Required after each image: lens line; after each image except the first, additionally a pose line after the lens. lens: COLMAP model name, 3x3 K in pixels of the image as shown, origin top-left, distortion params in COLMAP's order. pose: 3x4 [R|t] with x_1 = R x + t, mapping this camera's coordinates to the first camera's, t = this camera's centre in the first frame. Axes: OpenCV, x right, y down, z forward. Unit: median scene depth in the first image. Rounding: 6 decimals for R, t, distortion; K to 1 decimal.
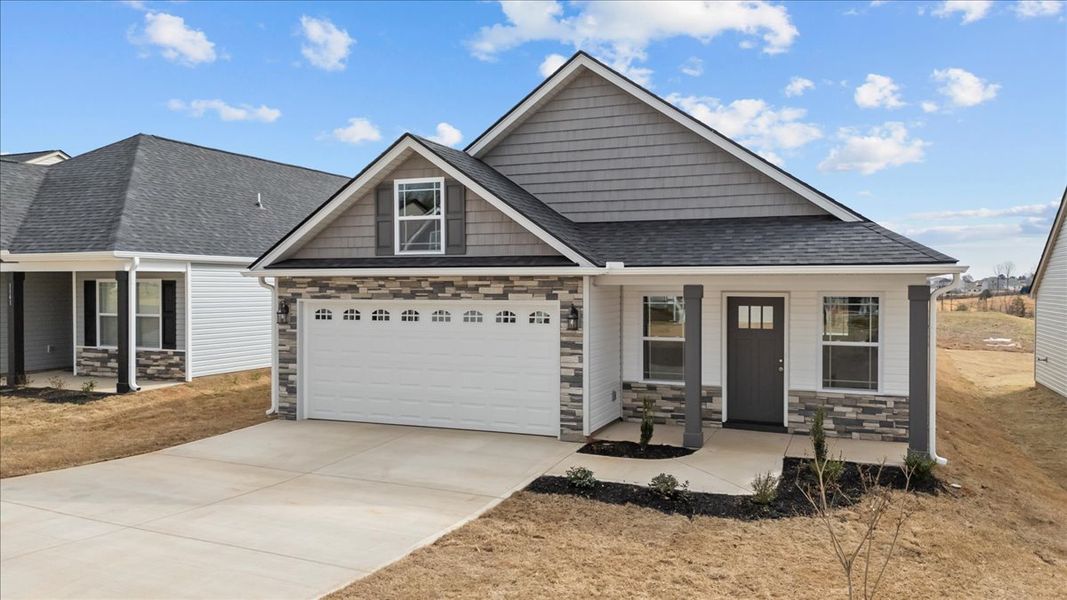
lens RADIAL K [[782.0, 0, 536.1], [0, 782.0, 293.6], [0, 0, 1]] dist [0.040025, -0.010285]
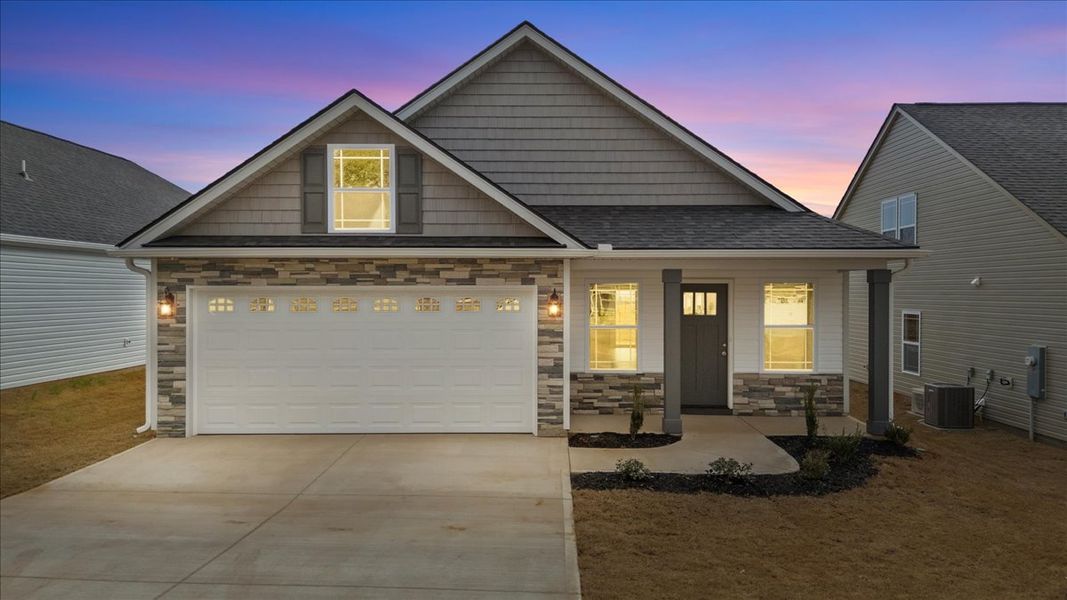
lens RADIAL K [[782.0, 0, 534.1], [0, 782.0, 296.0], [0, 0, 1]] dist [0.040025, -0.010285]
pose [[0.930035, -0.001415, 0.367467, -0.301927], [0.003591, 0.999980, -0.005236, 0.025438], [-0.367452, 0.006190, 0.930022, 0.136014]]
